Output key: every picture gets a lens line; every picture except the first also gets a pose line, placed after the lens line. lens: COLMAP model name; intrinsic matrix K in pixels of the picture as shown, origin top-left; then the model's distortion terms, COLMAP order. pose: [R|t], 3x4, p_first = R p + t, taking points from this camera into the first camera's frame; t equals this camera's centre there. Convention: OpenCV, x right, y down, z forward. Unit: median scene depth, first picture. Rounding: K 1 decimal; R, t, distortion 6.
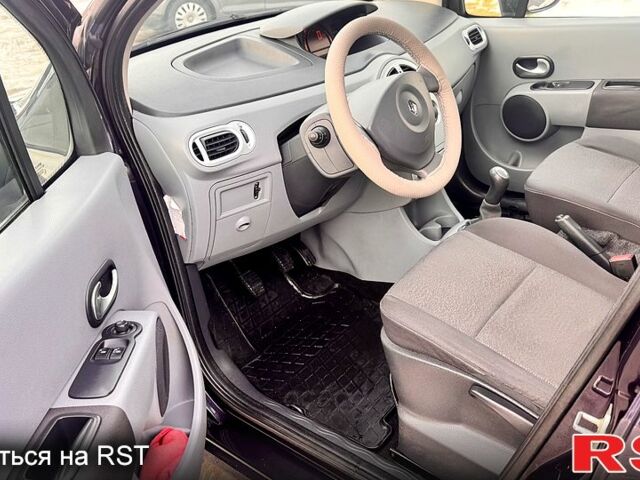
lens RADIAL K [[597.9, 0, 320.0], [0, 597.9, 240.0], [0, 0, 1]] dist [0.156530, -0.328123]
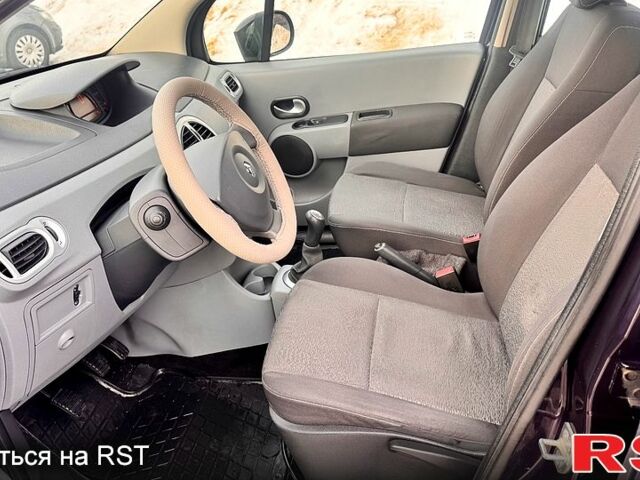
lens RADIAL K [[597.9, 0, 320.0], [0, 597.9, 240.0], [0, 0, 1]] dist [0.156530, -0.328123]
pose [[0.874165, -0.208712, 0.438492, -0.146157], [0.233861, 0.972264, -0.003443, -0.067177], [-0.425611, 0.105556, 0.898729, 0.105068]]
